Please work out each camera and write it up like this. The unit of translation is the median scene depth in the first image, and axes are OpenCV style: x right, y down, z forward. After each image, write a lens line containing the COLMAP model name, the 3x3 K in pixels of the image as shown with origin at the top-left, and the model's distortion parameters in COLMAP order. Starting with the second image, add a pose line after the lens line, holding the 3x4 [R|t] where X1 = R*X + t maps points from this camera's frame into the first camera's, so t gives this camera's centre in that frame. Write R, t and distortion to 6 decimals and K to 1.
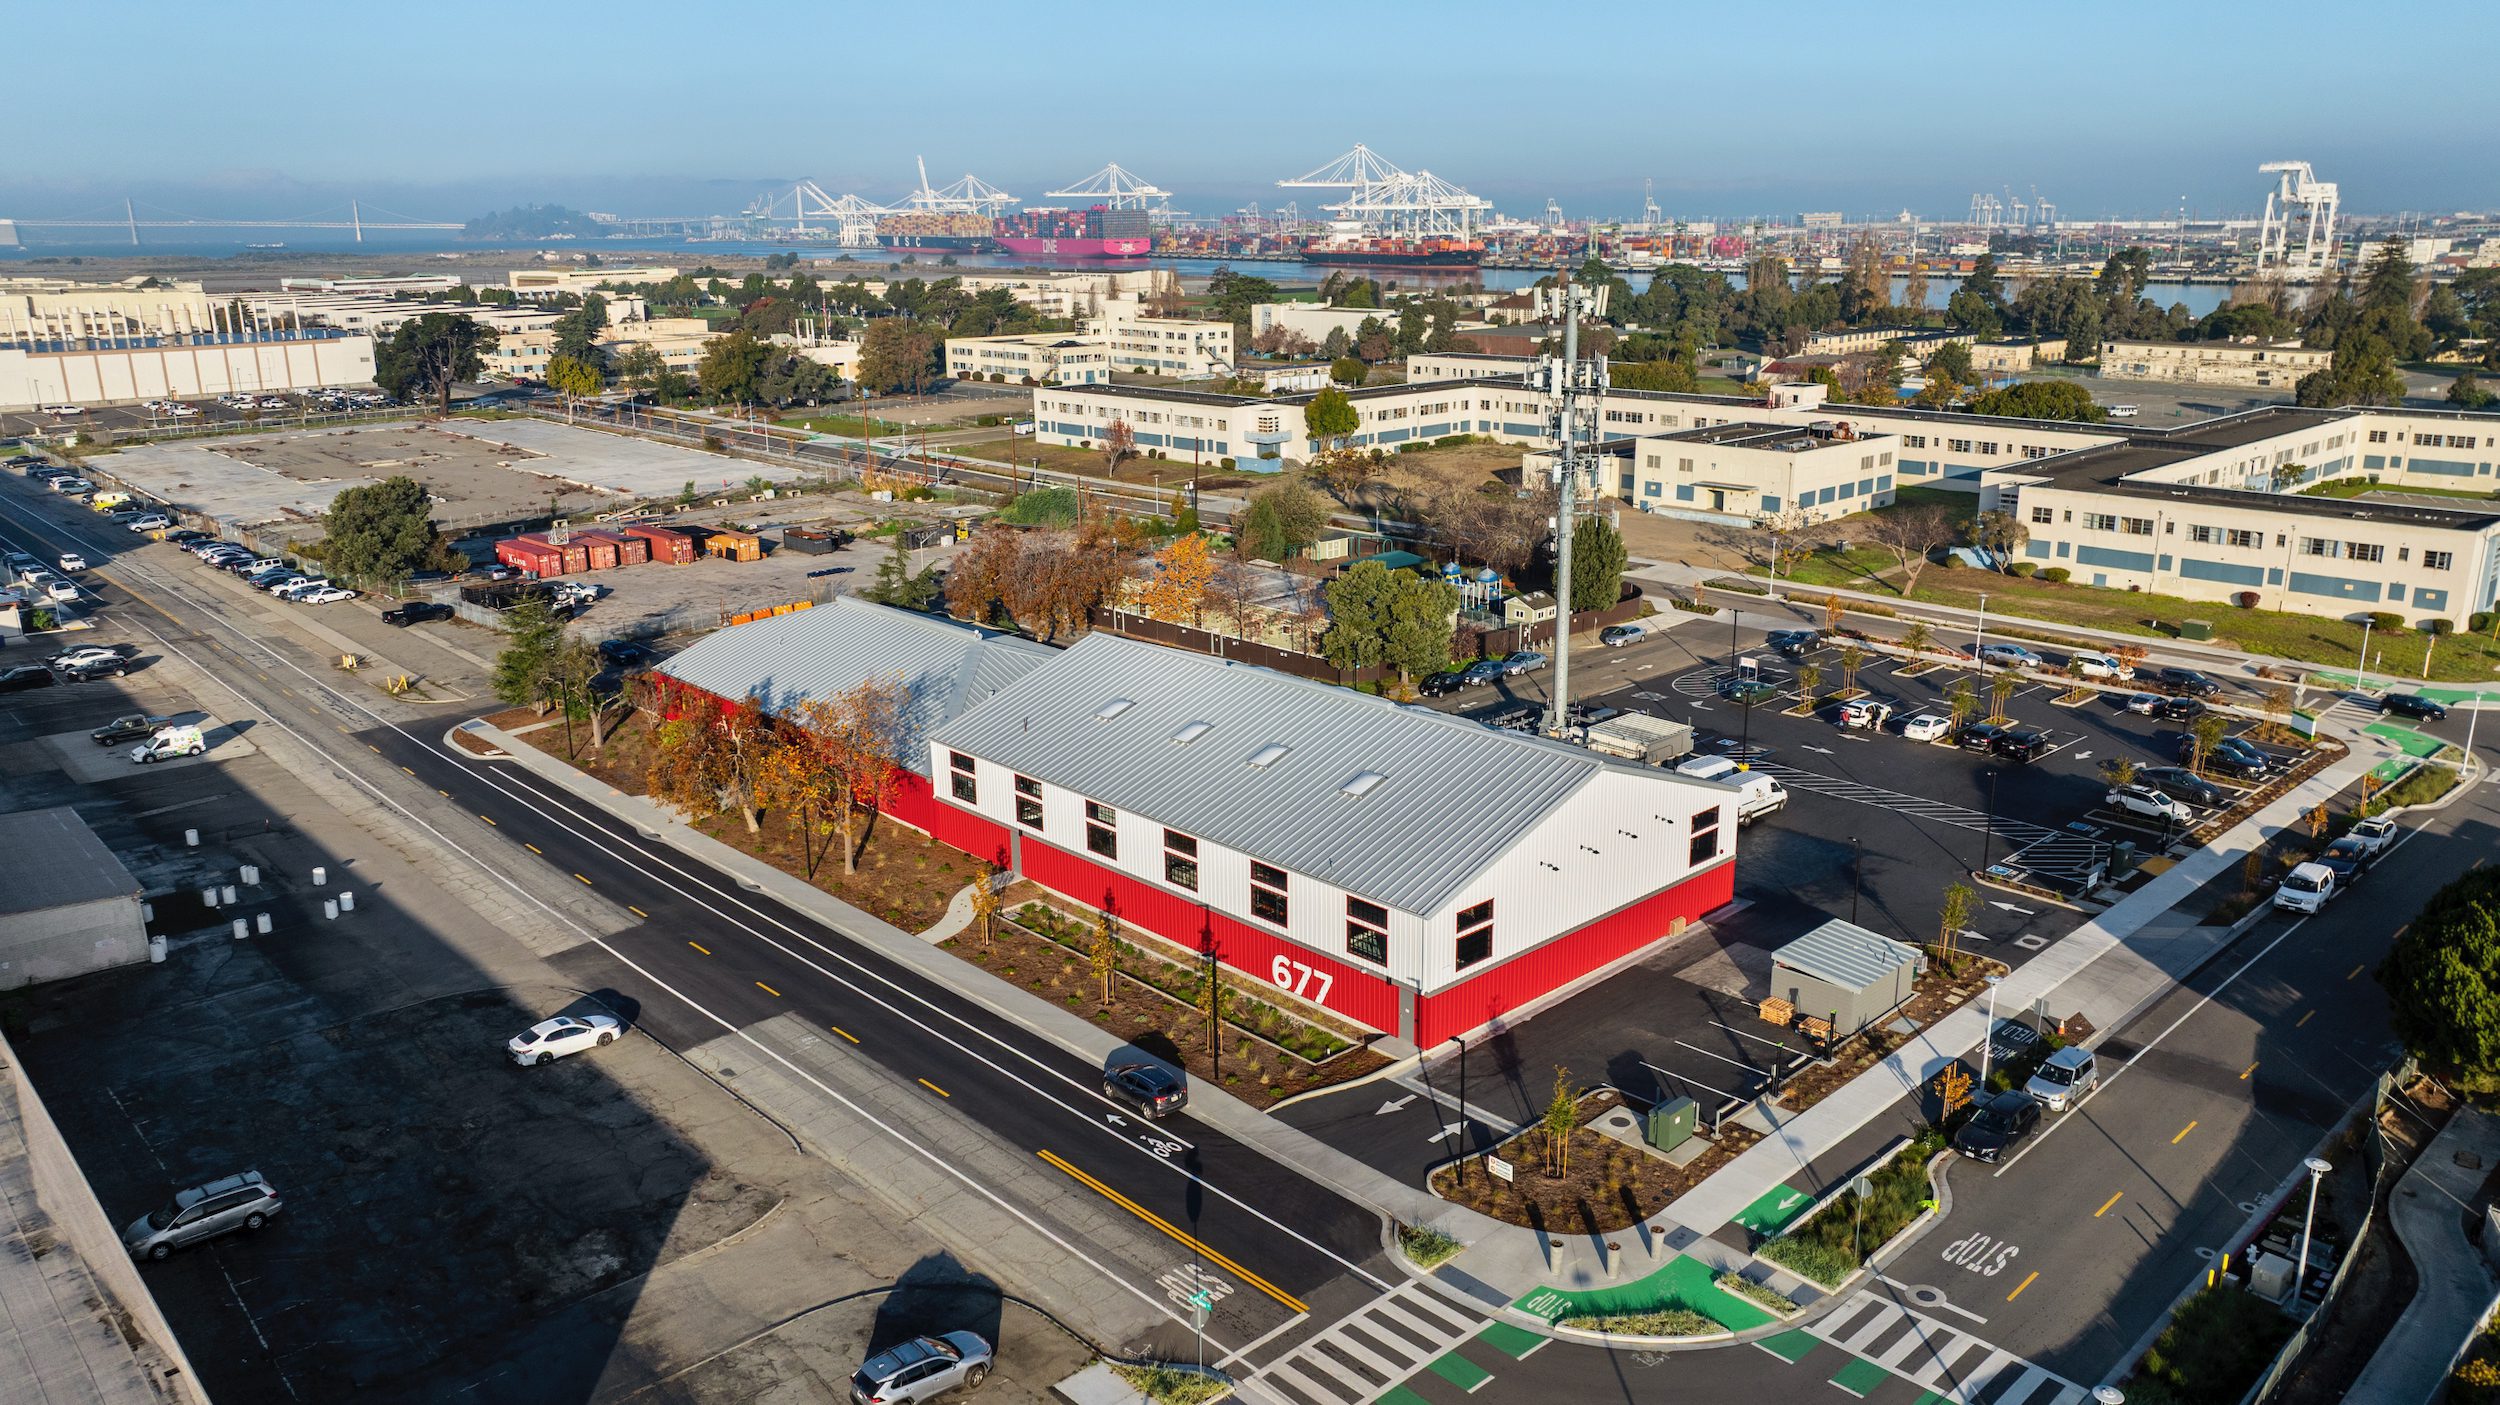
lens RADIAL K [[1752.6, 0, 1236.1], [0, 1752.6, 714.2], [0, 0, 1]] dist [0.005929, -0.002378]
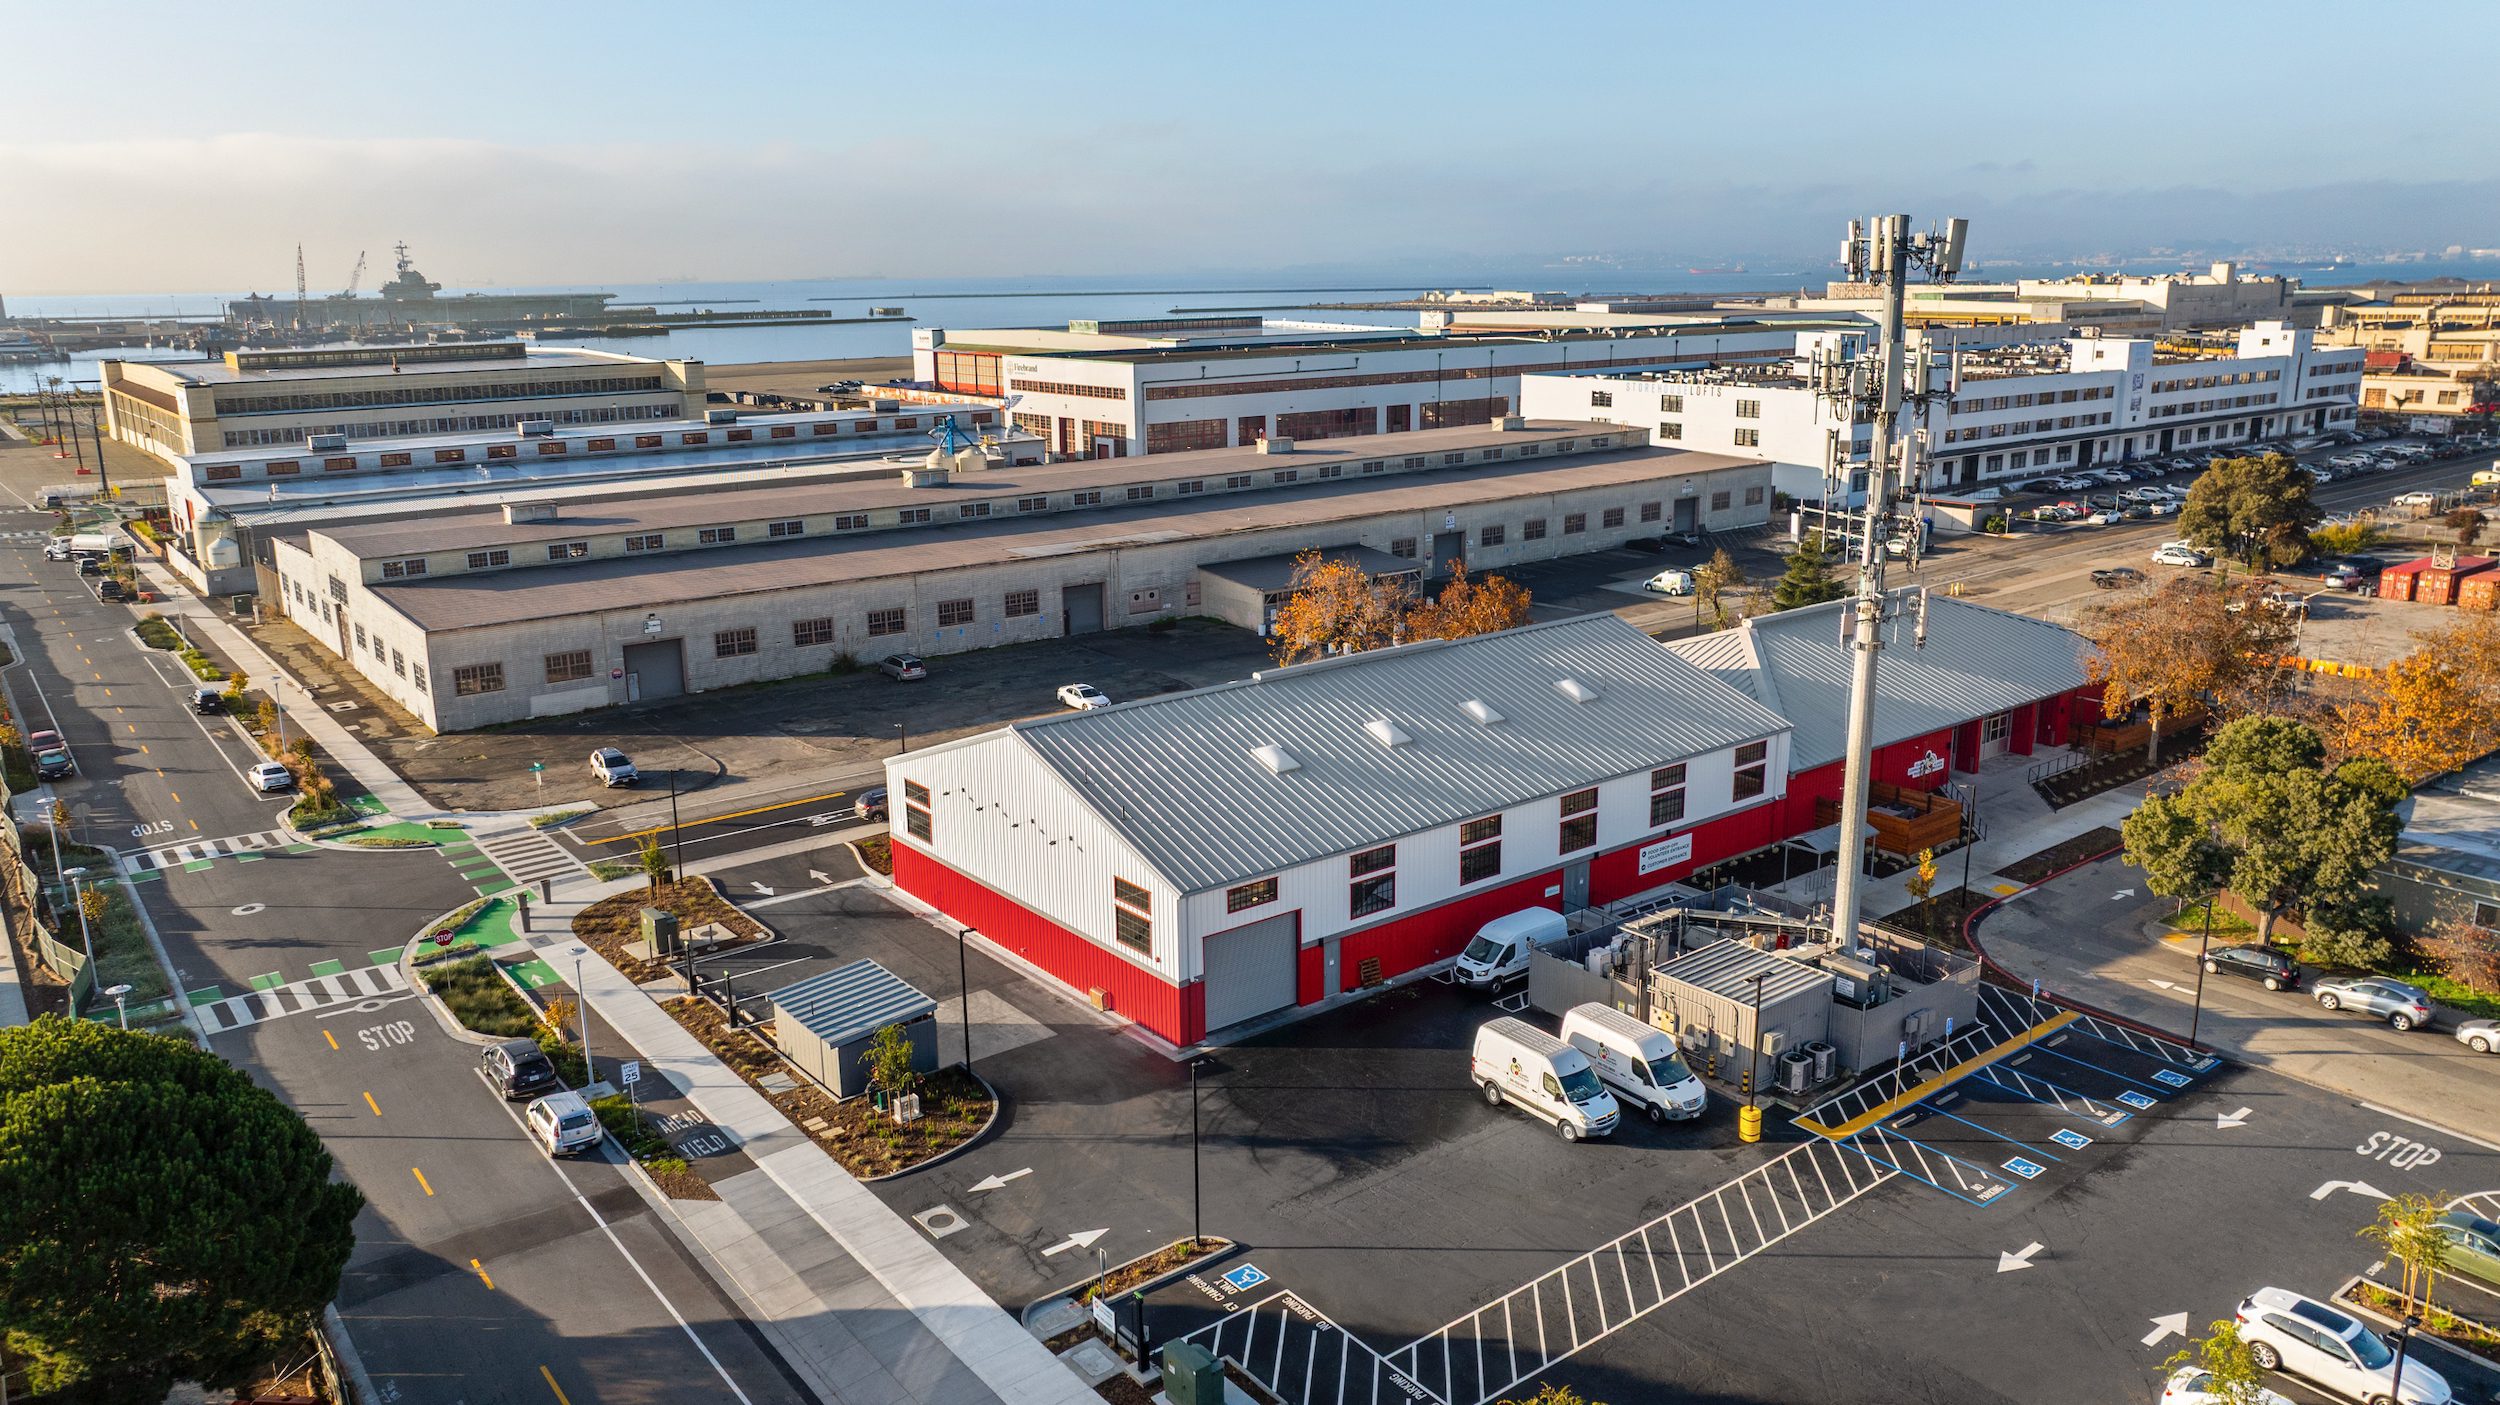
lens RADIAL K [[1752.6, 0, 1237.2], [0, 1752.6, 689.8], [0, 0, 1]] dist [0.005929, -0.002378]
pose [[-0.097254, 0.242324, -0.965309, 1.197473], [-0.258015, 0.930608, 0.259608, -0.285638], [0.961234, 0.274312, -0.027983, 1.270594]]
